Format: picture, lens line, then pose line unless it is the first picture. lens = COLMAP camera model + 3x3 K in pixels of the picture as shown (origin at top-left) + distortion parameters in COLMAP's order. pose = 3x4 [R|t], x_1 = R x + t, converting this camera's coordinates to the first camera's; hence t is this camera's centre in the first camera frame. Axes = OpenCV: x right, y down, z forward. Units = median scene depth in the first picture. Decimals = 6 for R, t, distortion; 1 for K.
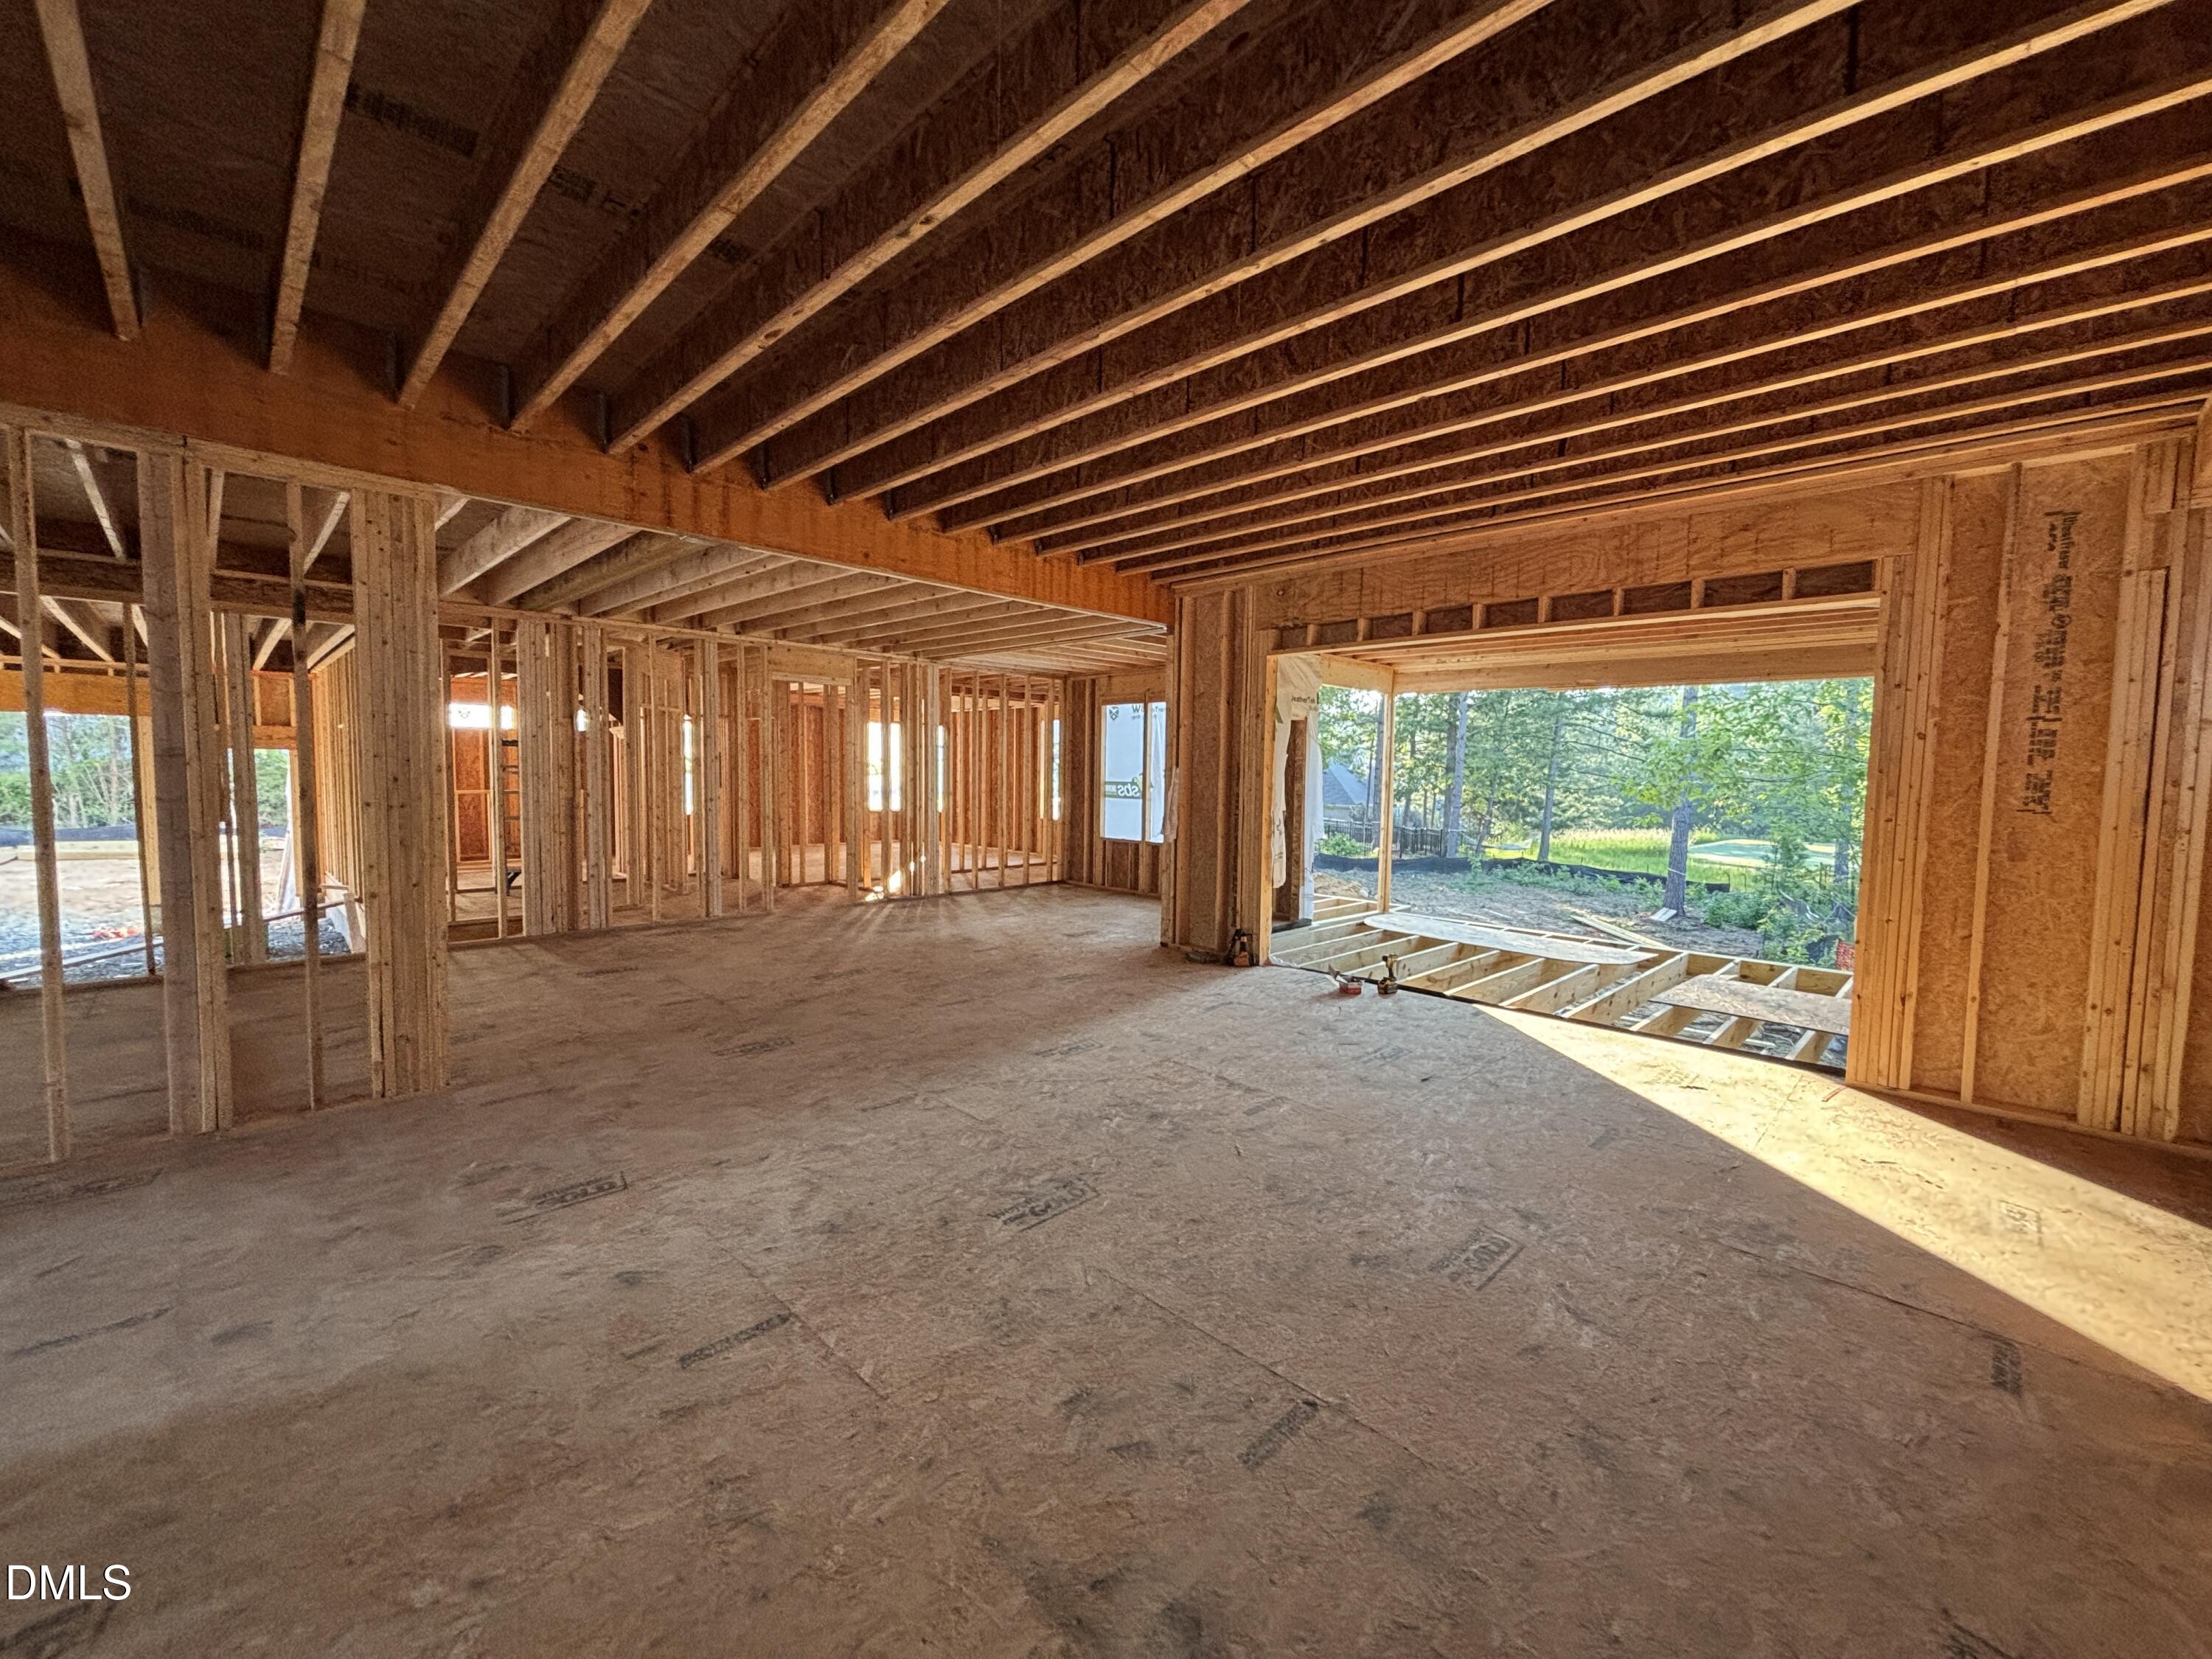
lens RADIAL K [[893.2, 0, 1114.7], [0, 893.2, 828.7], [0, 0, 1]] dist [0.003757, -0.001326]
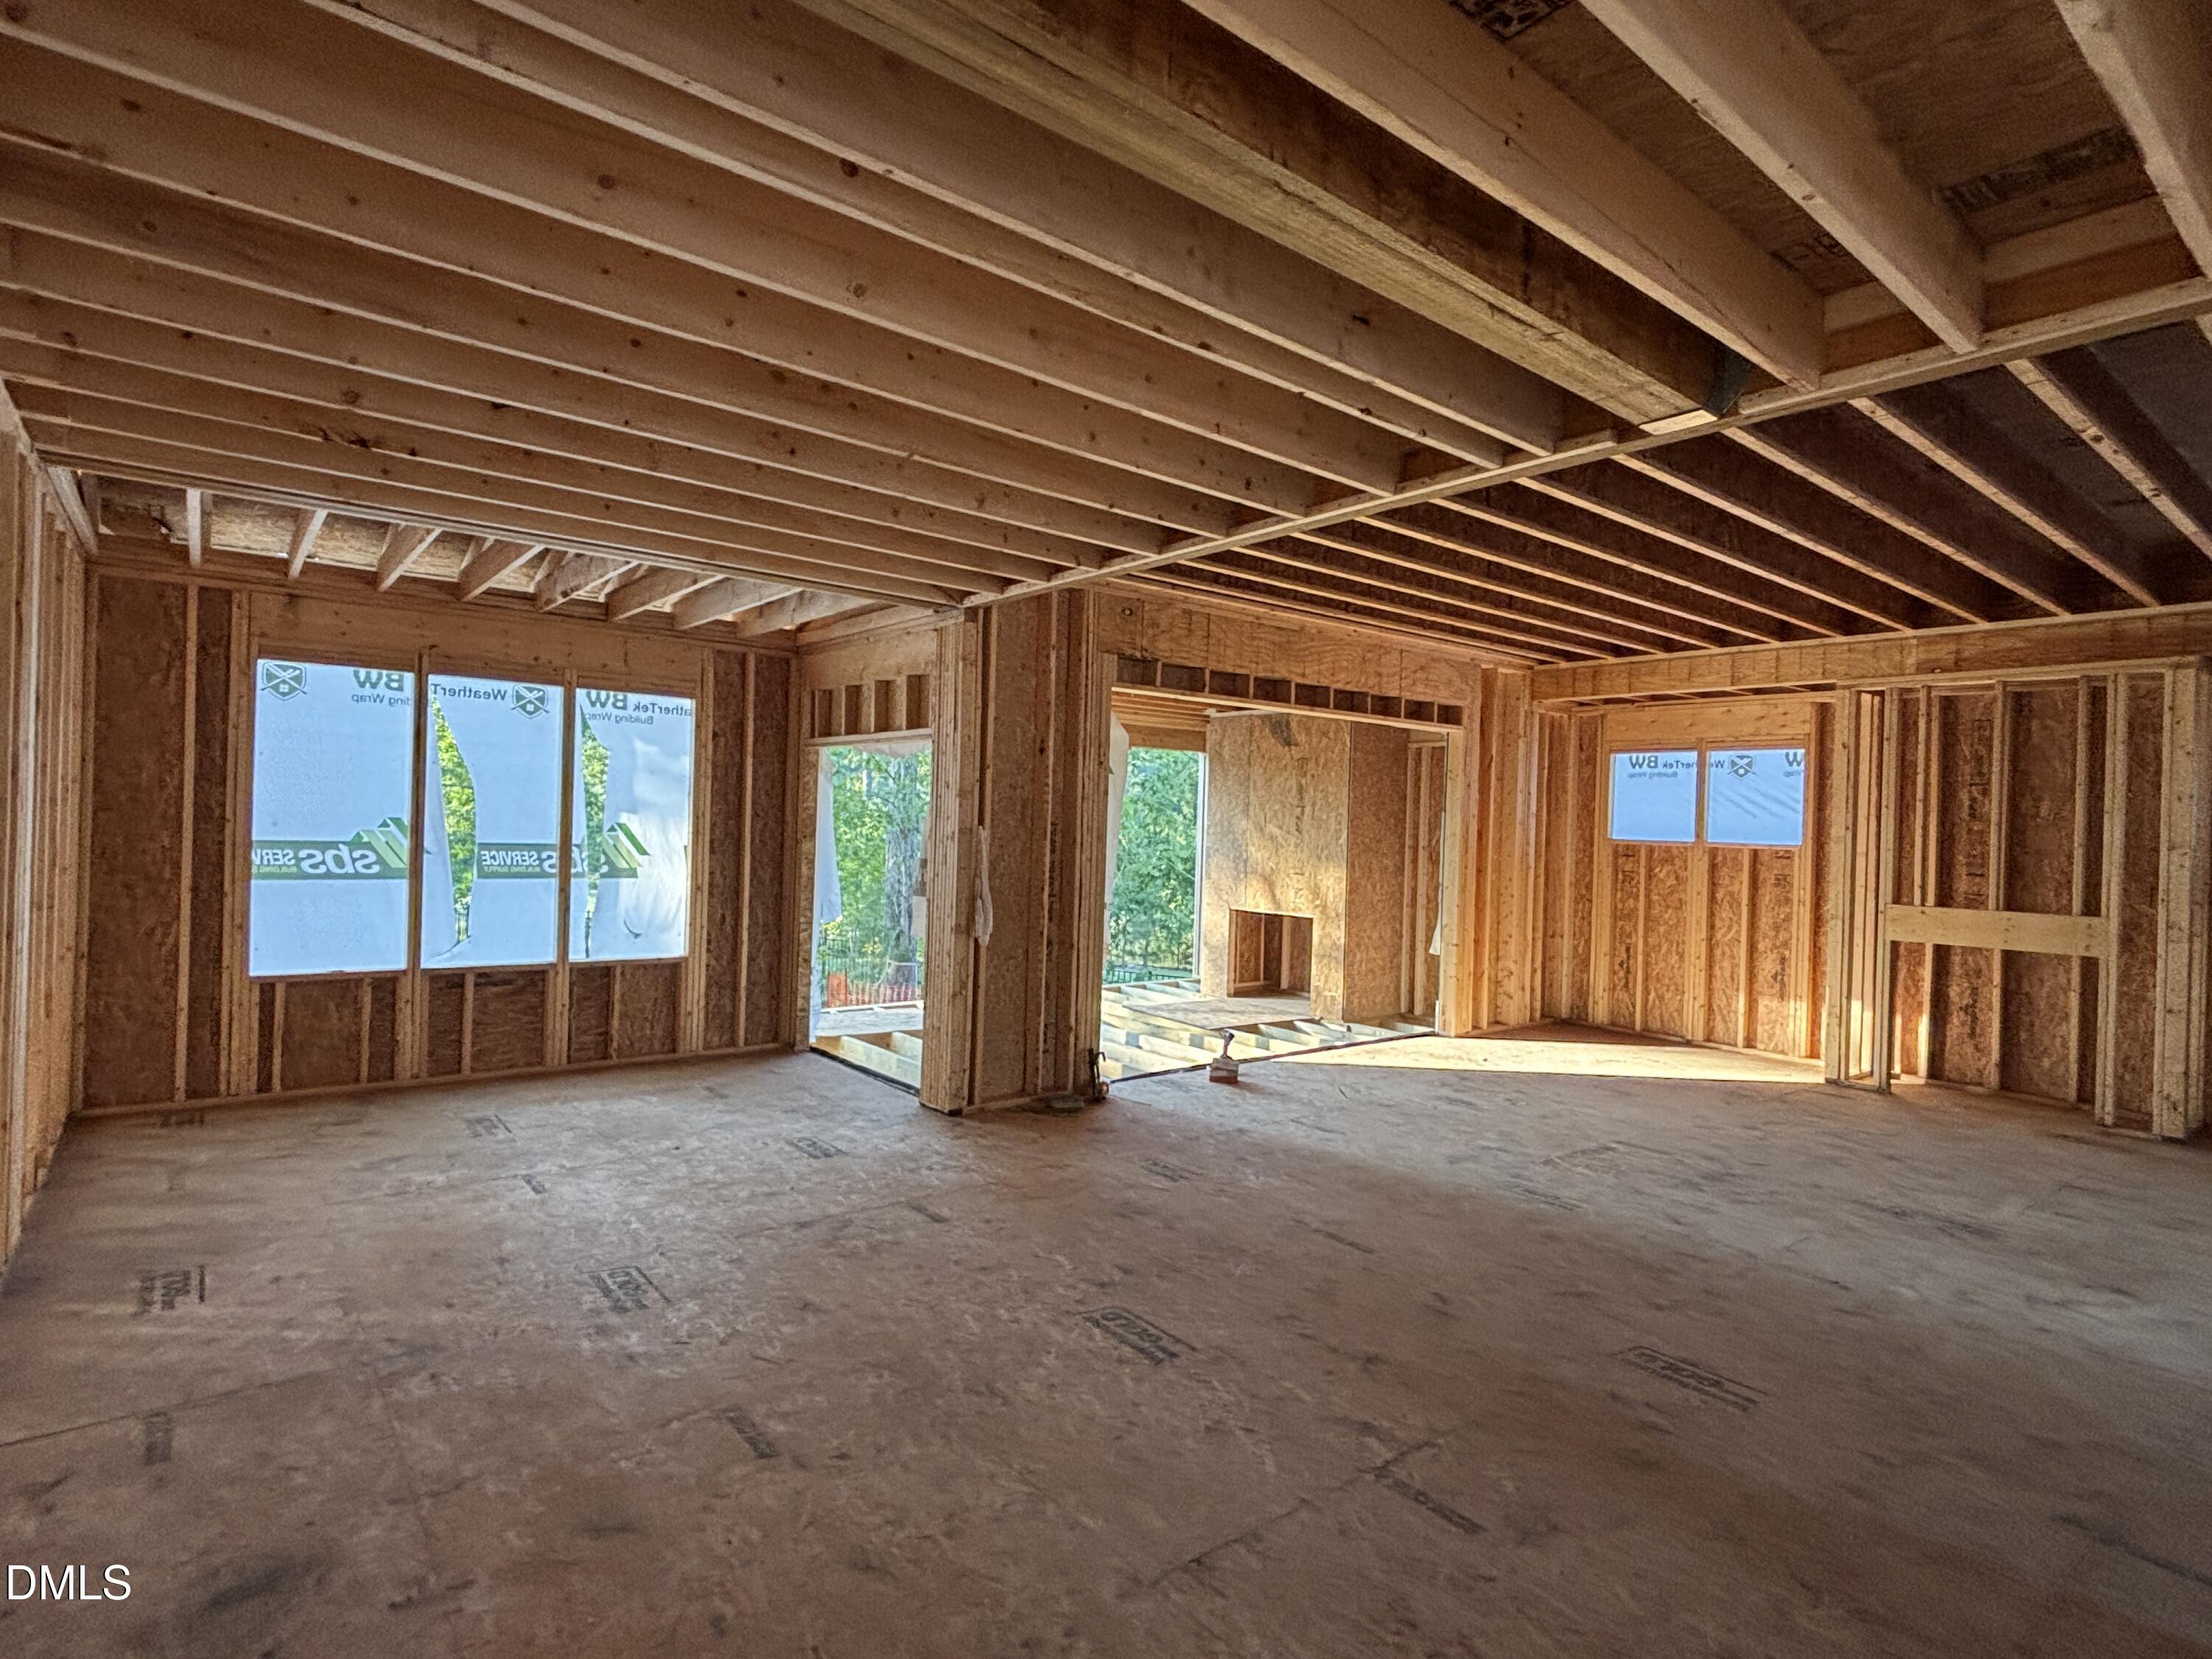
lens RADIAL K [[1142.2, 0, 1107.6], [0, 1142.2, 829.5], [0, 0, 1]] dist [0.004814, 0.003226]
pose [[0.112414, -0.019751, 0.993465, -0.485444], [0.035481, 0.999245, 0.015851, -0.051851], [-0.993028, 0.033468, 0.113030, 0.535864]]
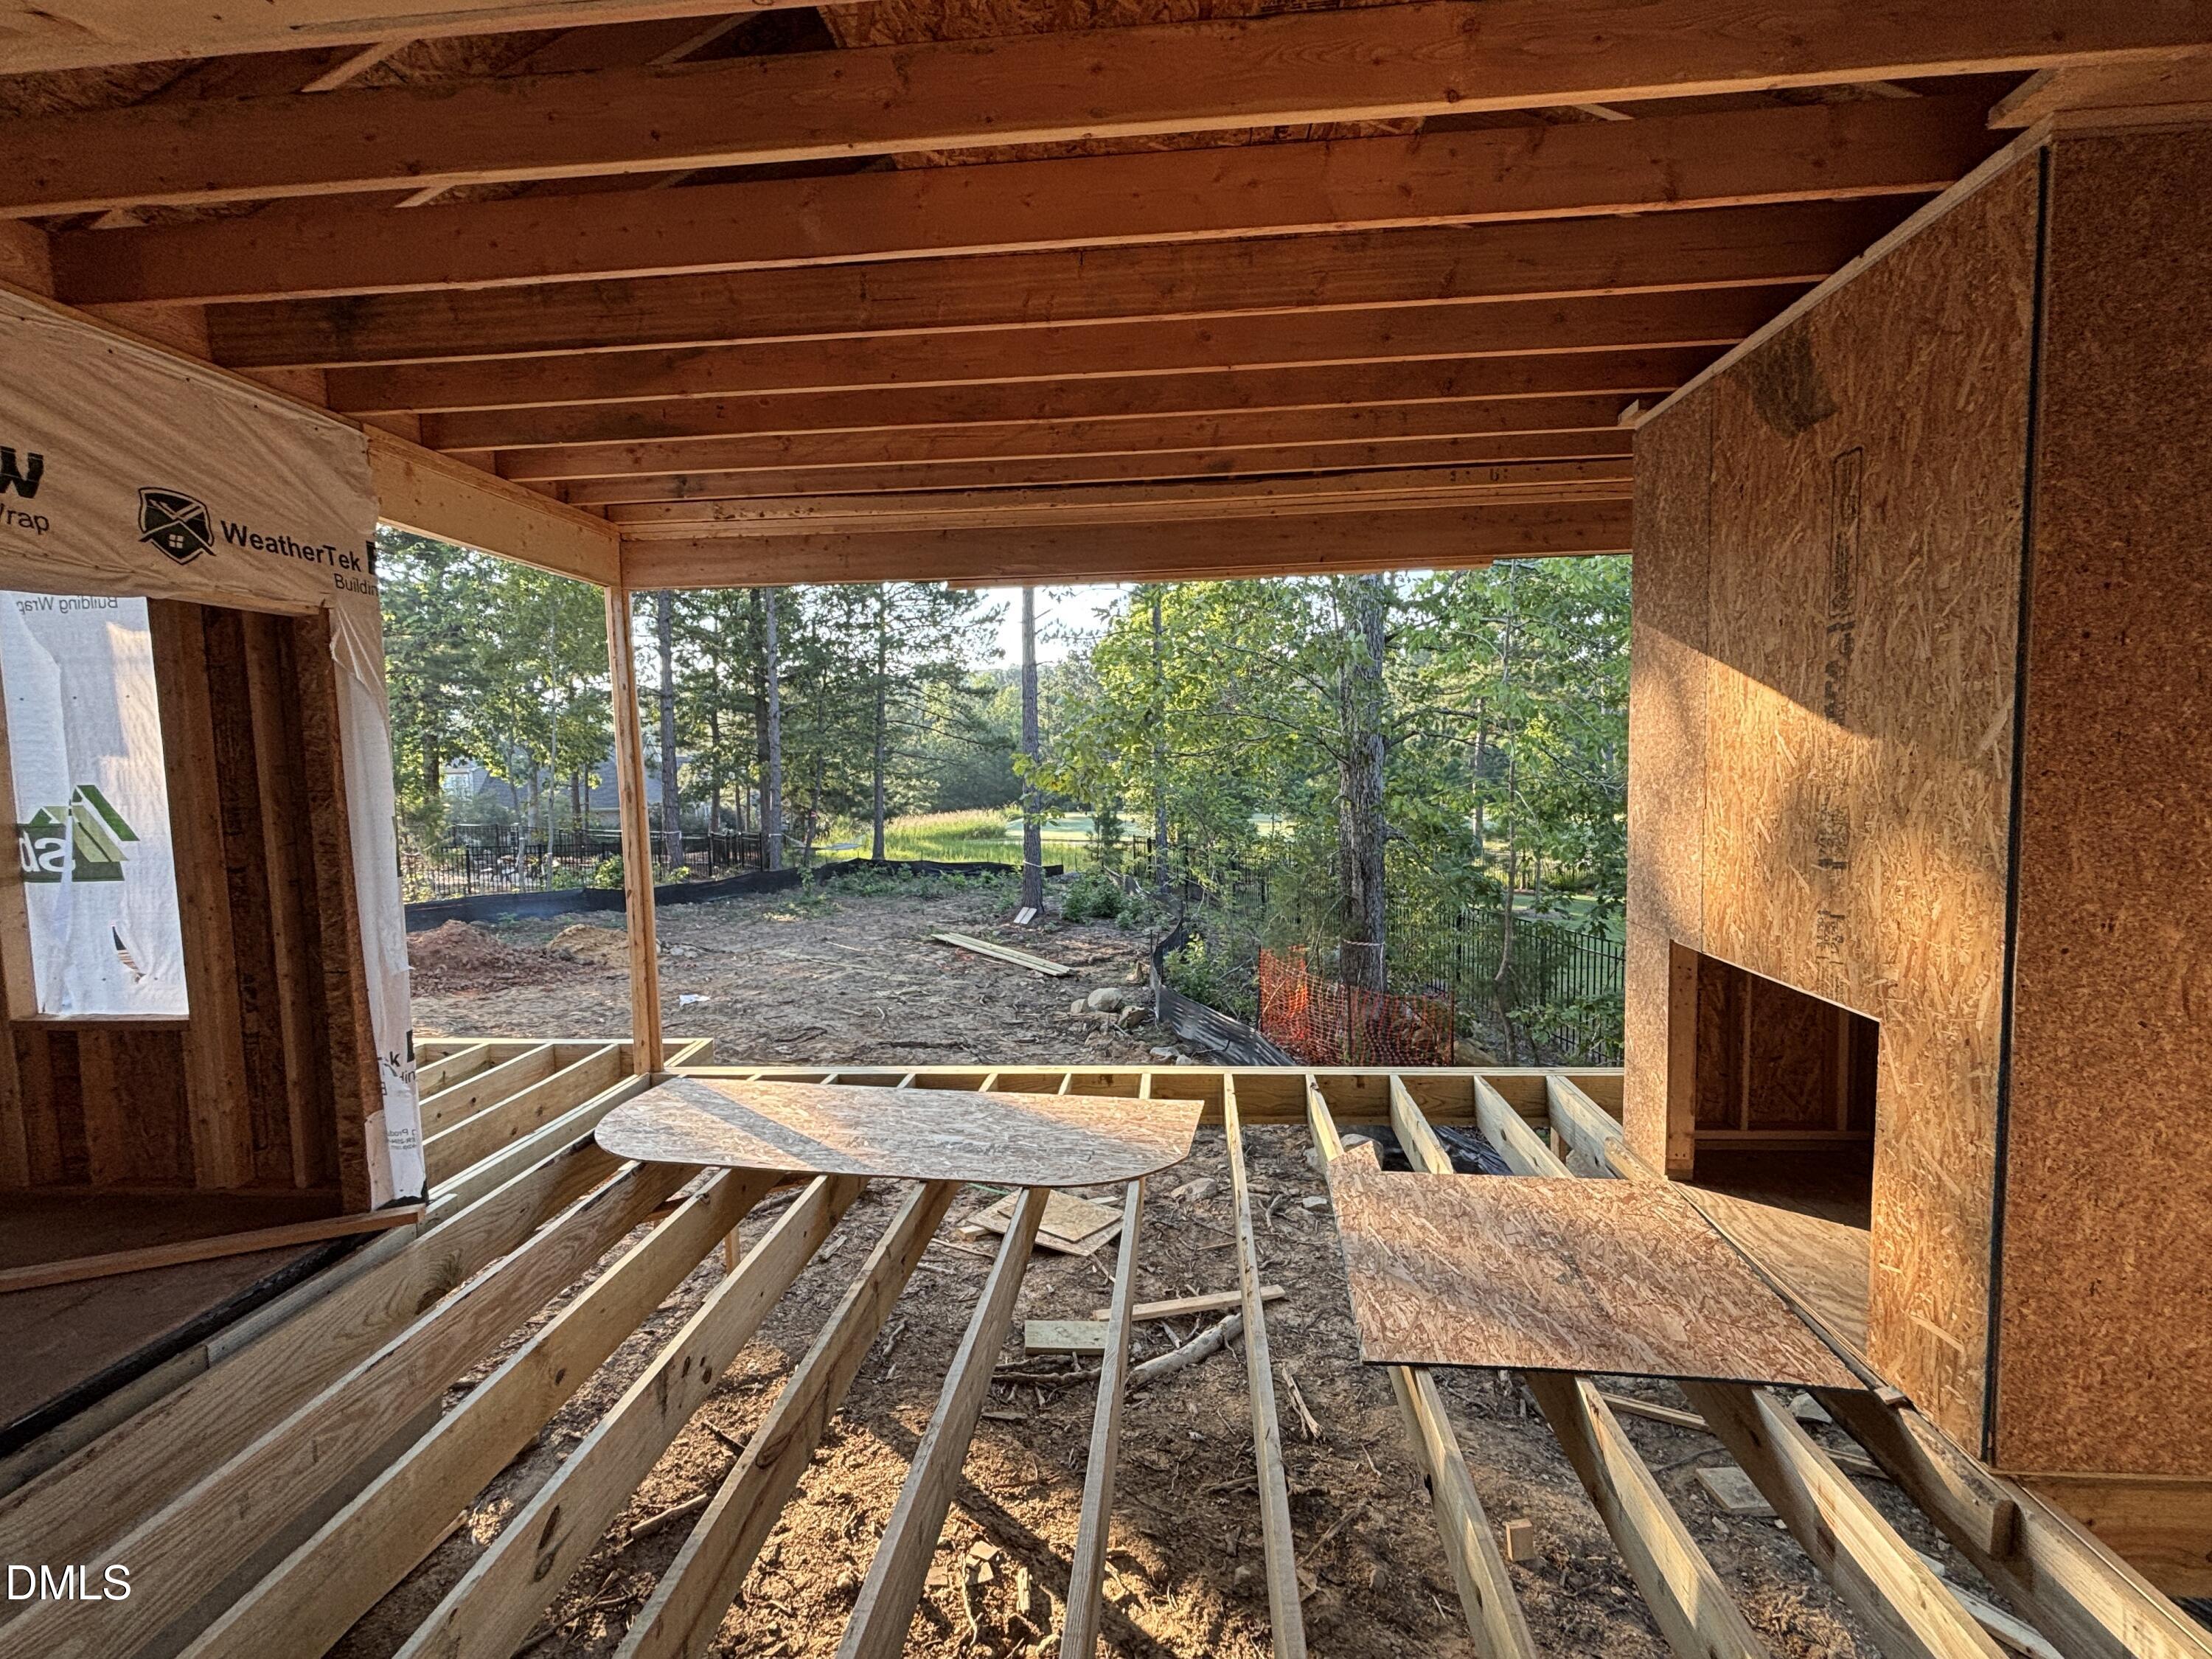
lens RADIAL K [[969.2, 0, 1101.1], [0, 969.2, 836.7], [0, 0, 1]] dist [-0.003276, -0.000268]
pose [[0.768688, -0.090428, 0.633200, 0.157650], [0.081338, 0.995739, 0.043460, -0.026320], [-0.634431, 0.018096, 0.772767, 0.423881]]
